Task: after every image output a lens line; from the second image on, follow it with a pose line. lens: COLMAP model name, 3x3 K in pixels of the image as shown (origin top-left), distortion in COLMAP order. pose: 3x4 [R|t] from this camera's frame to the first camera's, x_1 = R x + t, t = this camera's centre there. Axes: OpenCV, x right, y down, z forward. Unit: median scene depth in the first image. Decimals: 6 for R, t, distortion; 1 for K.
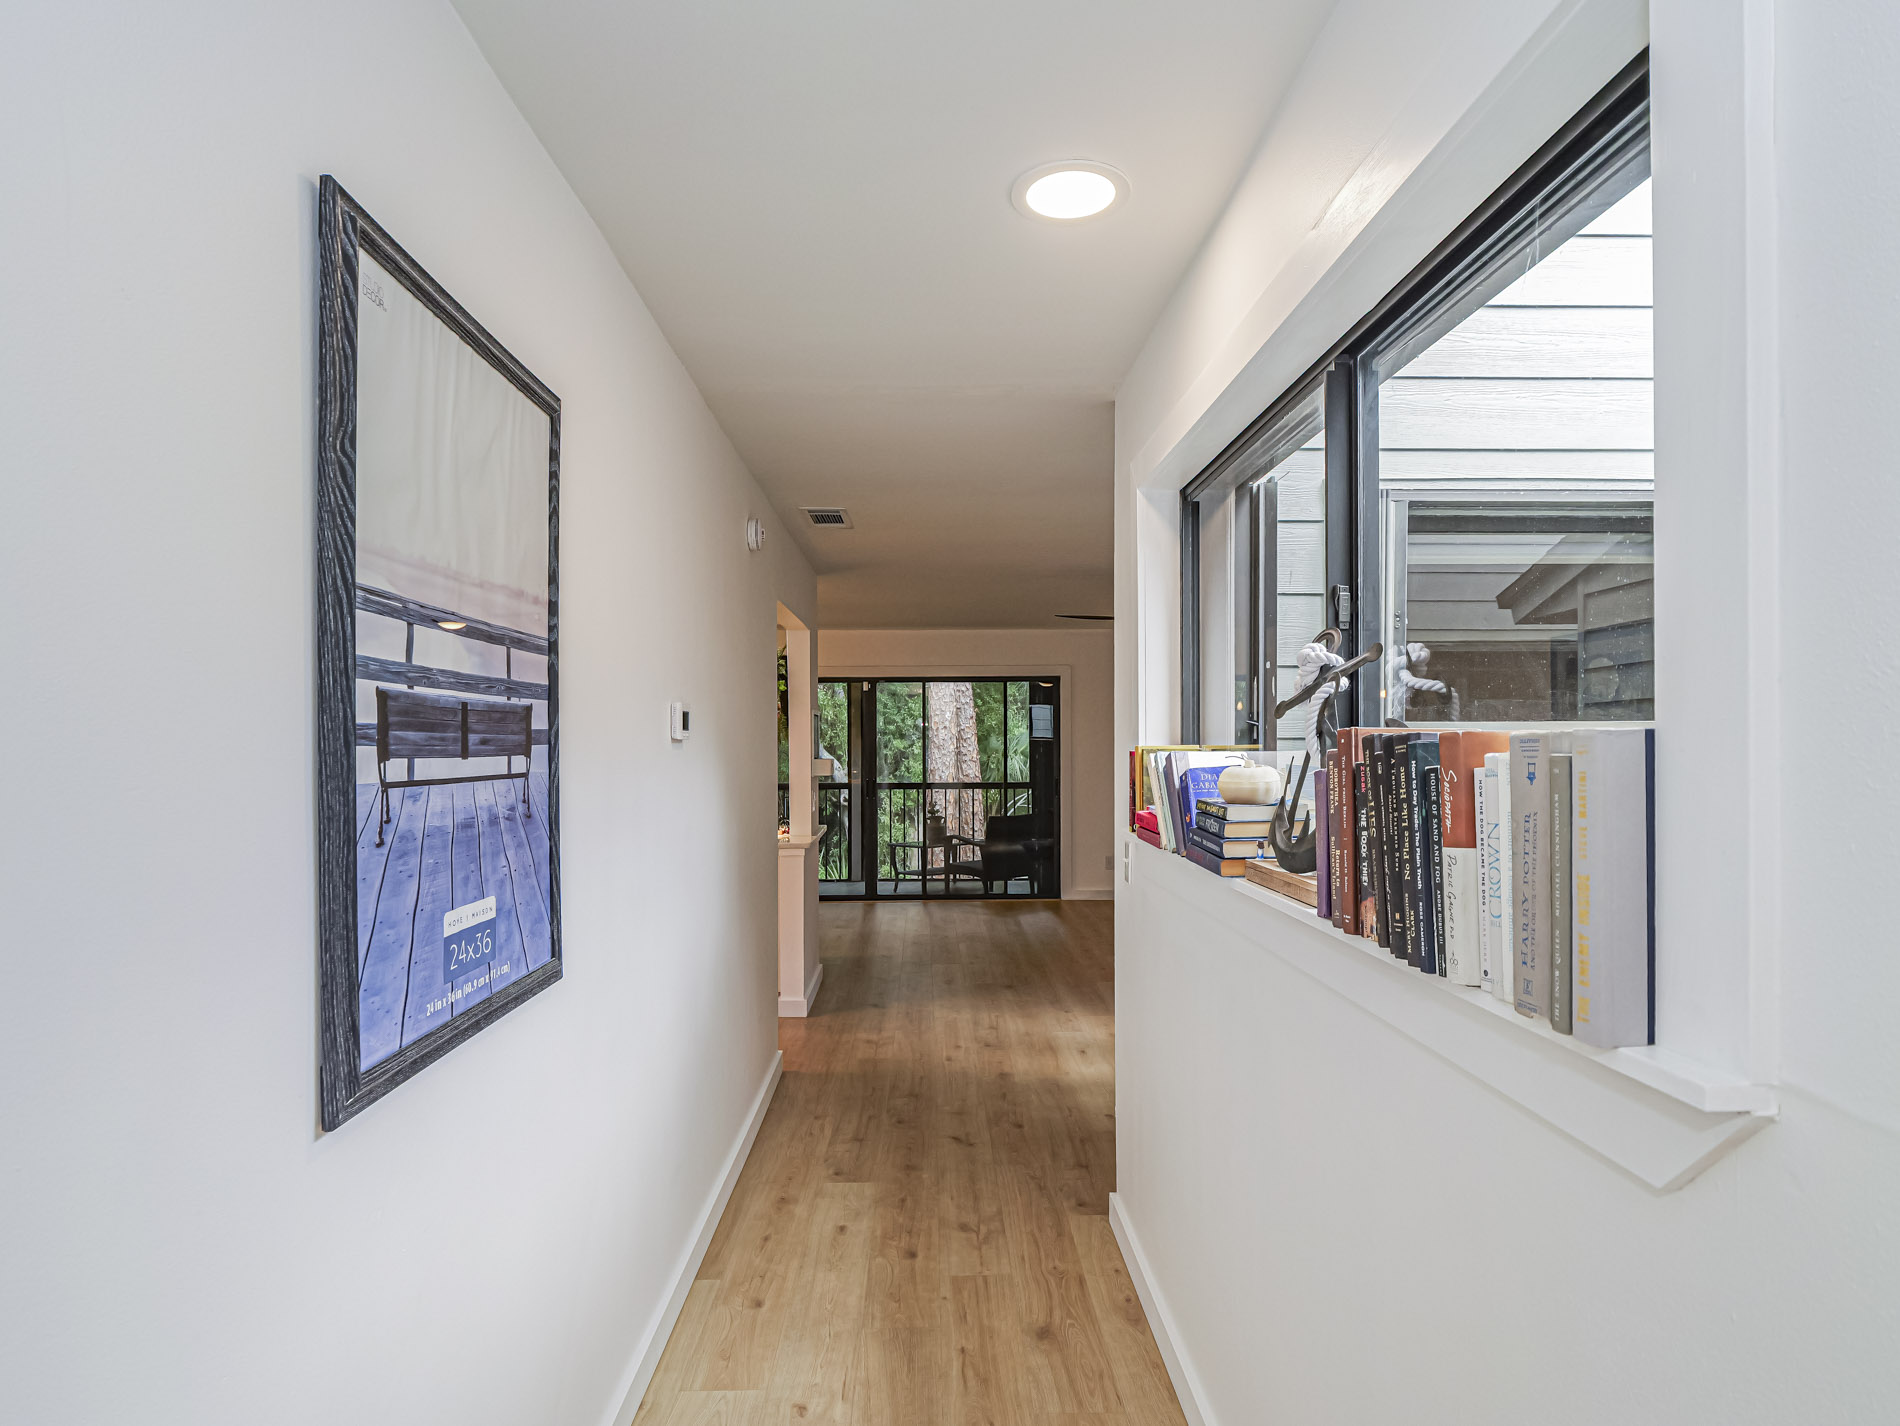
lens RADIAL K [[995.5, 0, 951.5], [0, 995.5, 742.8], [0, 0, 1]] dist [-0.004311, -0.000376]
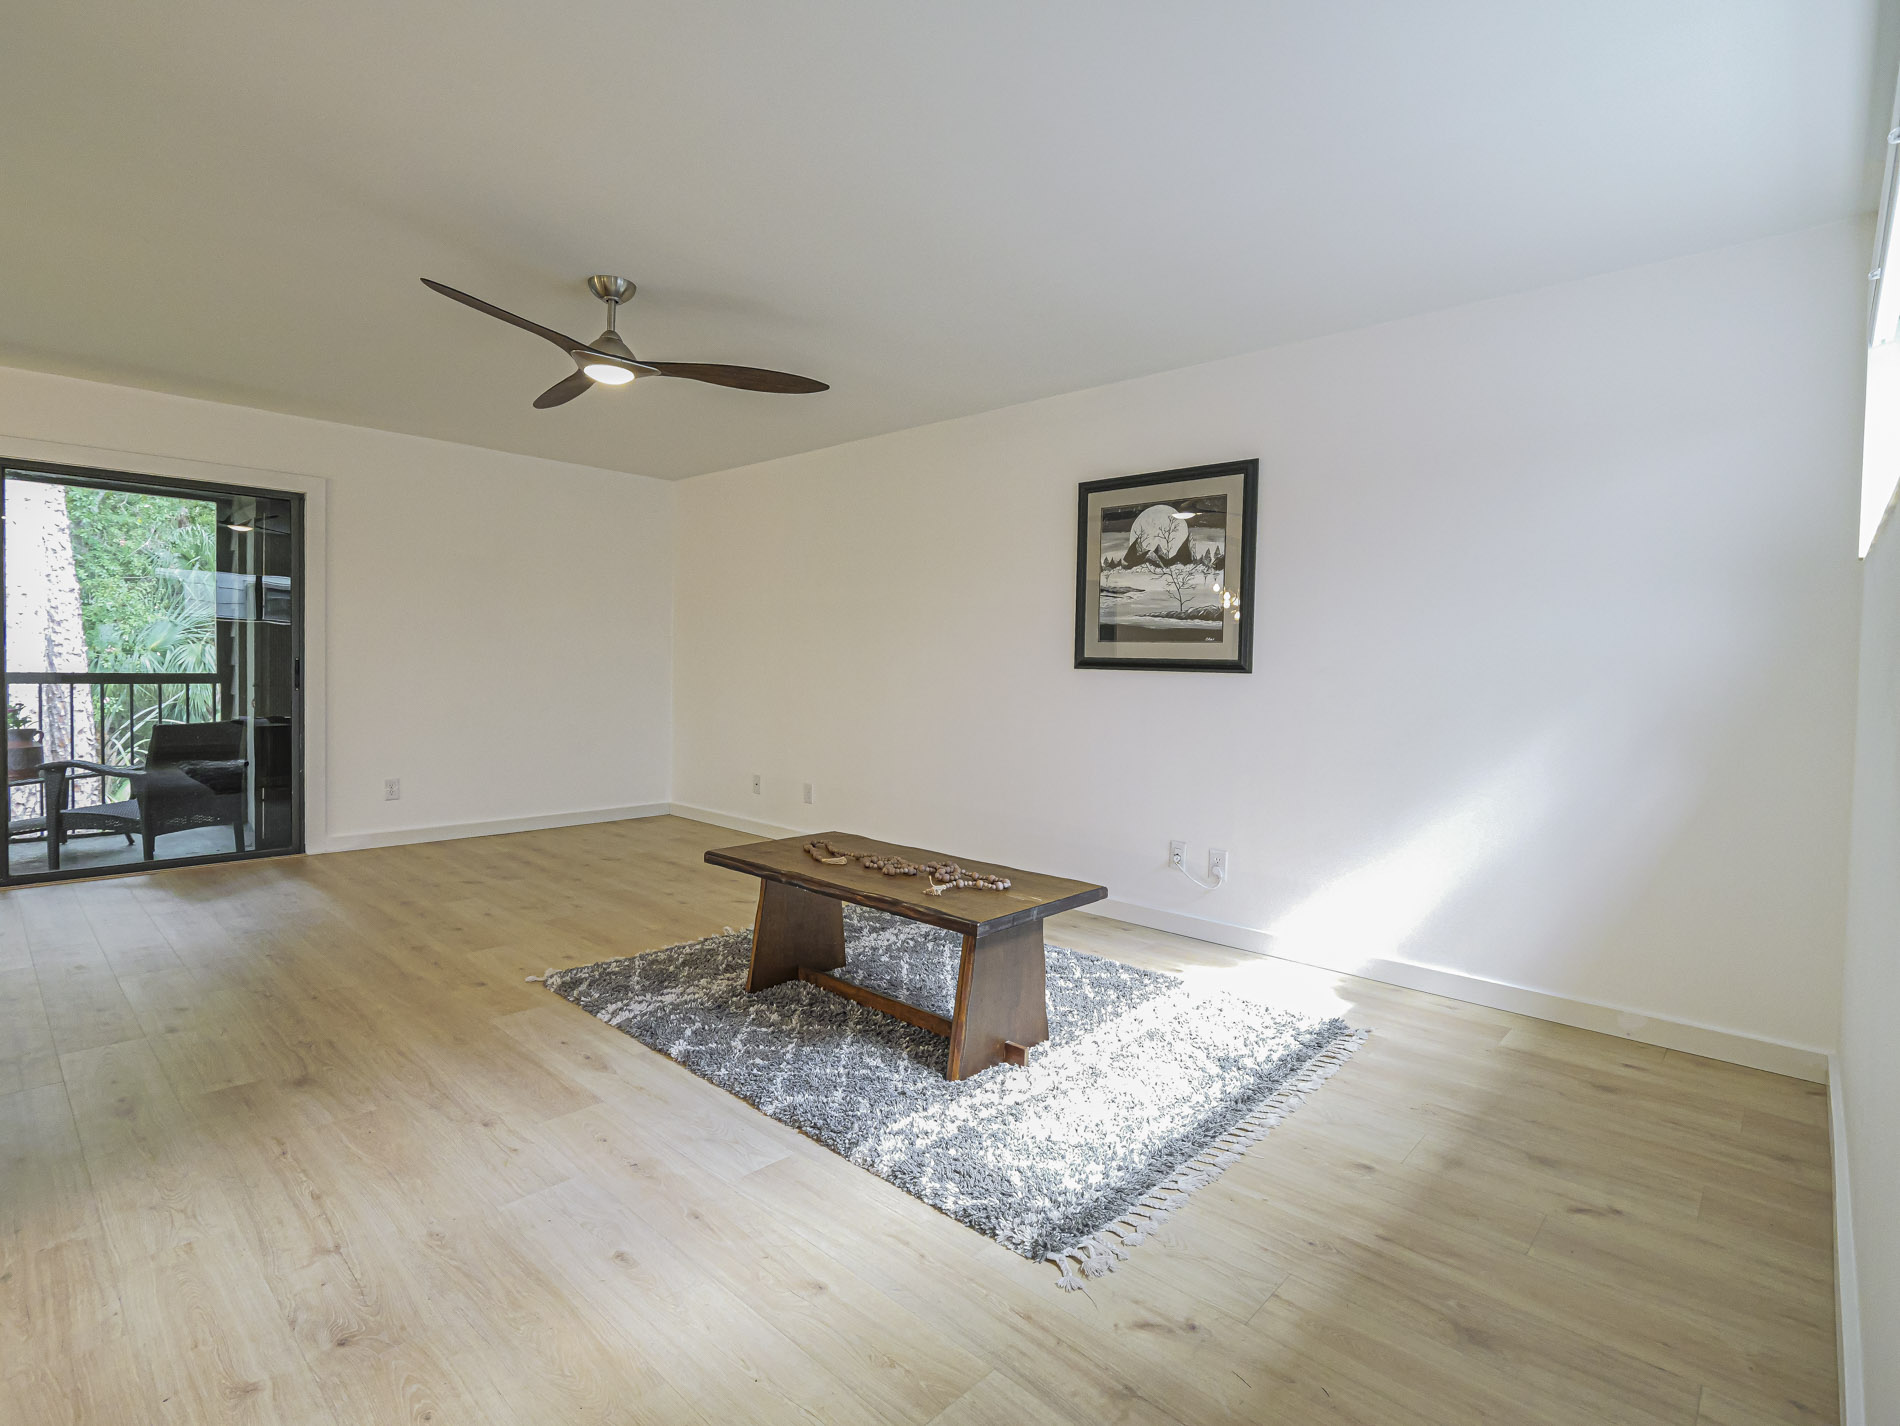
lens RADIAL K [[932.7, 0, 929.4], [0, 932.7, 705.7], [0, 0, 1]] dist [-0.015842, -0.000854]
pose [[0.707575, -0.010927, 0.706554, -0.022841], [-0.024449, 0.998903, 0.039932, 0.031566], [-0.706215, -0.045530, 0.706532, 0.323869]]
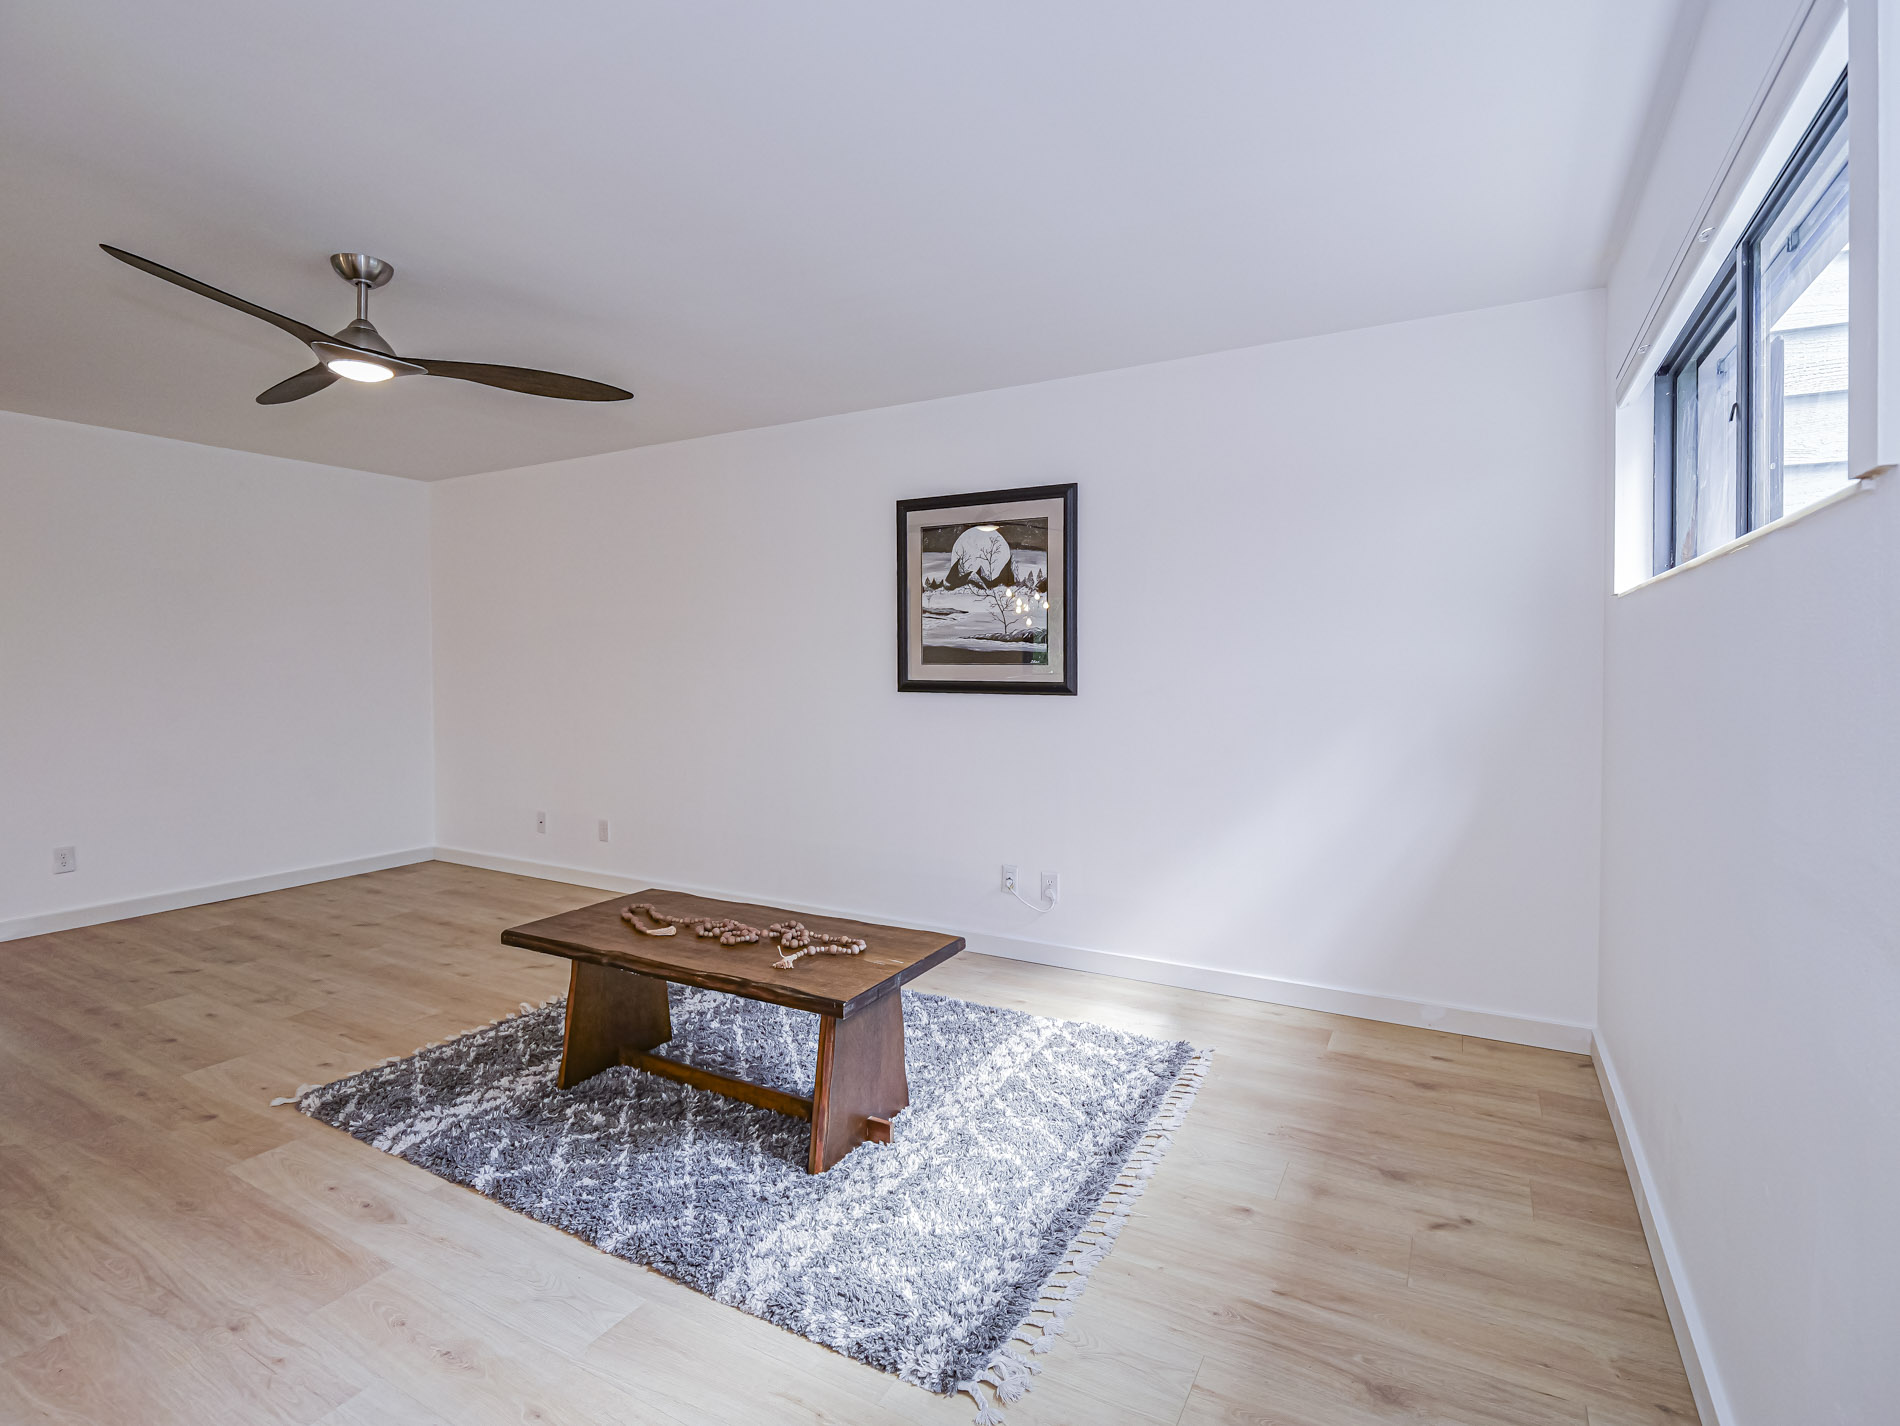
lens RADIAL K [[938.6, 0, 942.6], [0, 938.6, 686.8], [0, 0, 1]] dist [-0.025425, 0.004531]
pose [[0.515353, -0.018640, 0.856775, -0.019230], [0.000558, 0.999771, 0.021415, 0.017321], [-0.856978, -0.010559, 0.515245, 0.351489]]
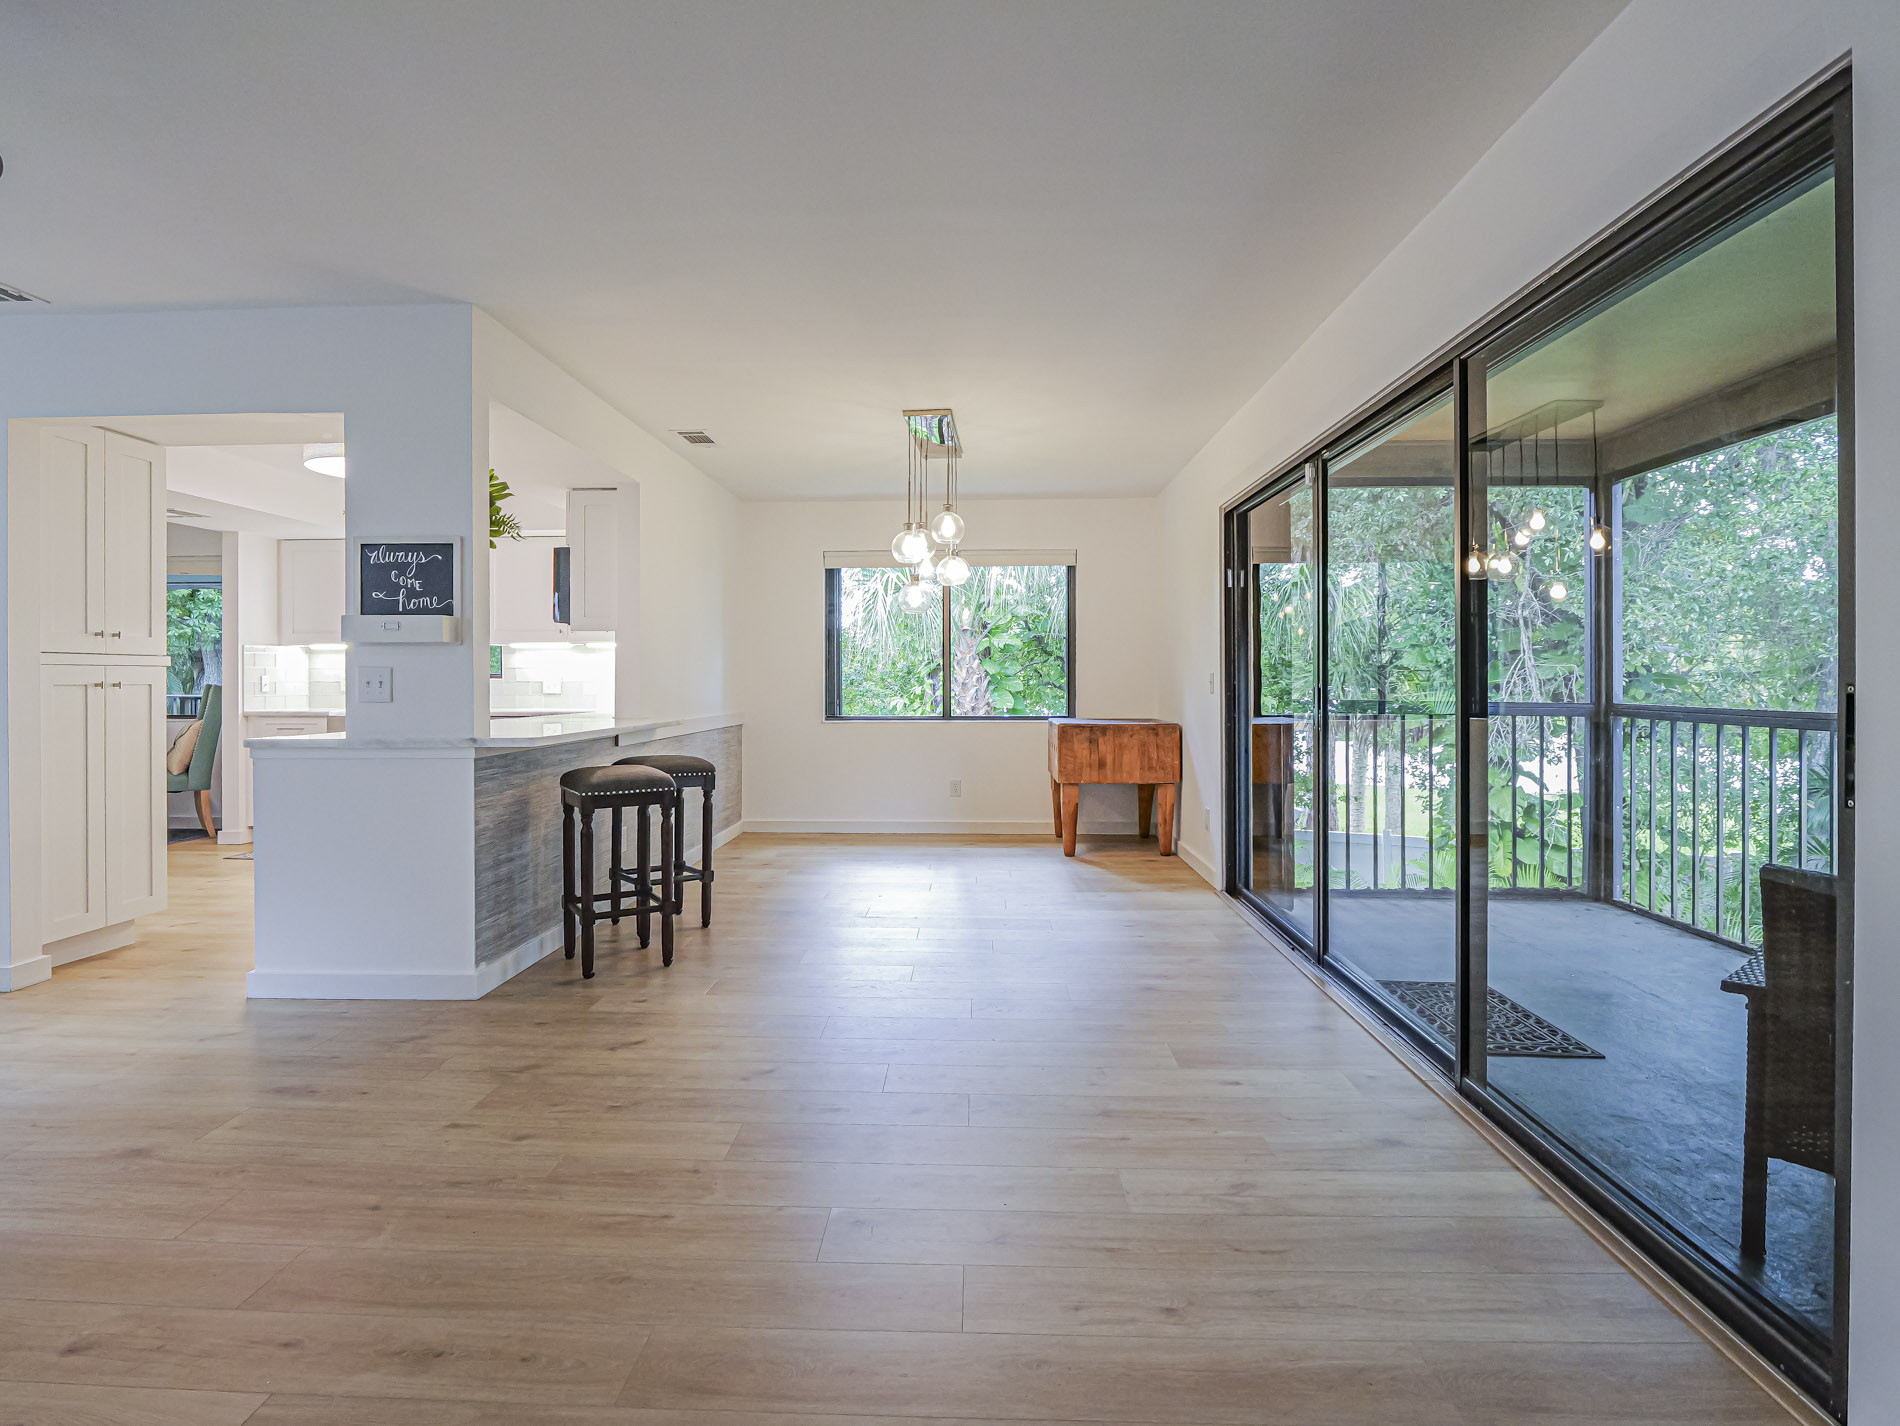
lens RADIAL K [[974.1, 0, 930.9], [0, 974.1, 688.3], [0, 0, 1]] dist [-0.001229, -0.000400]
pose [[-0.076421, 0.012488, -0.996997, 0.271821], [0.002787, 0.999920, 0.012311, 0.032241], [0.997072, -0.001837, -0.076449, 0.862830]]
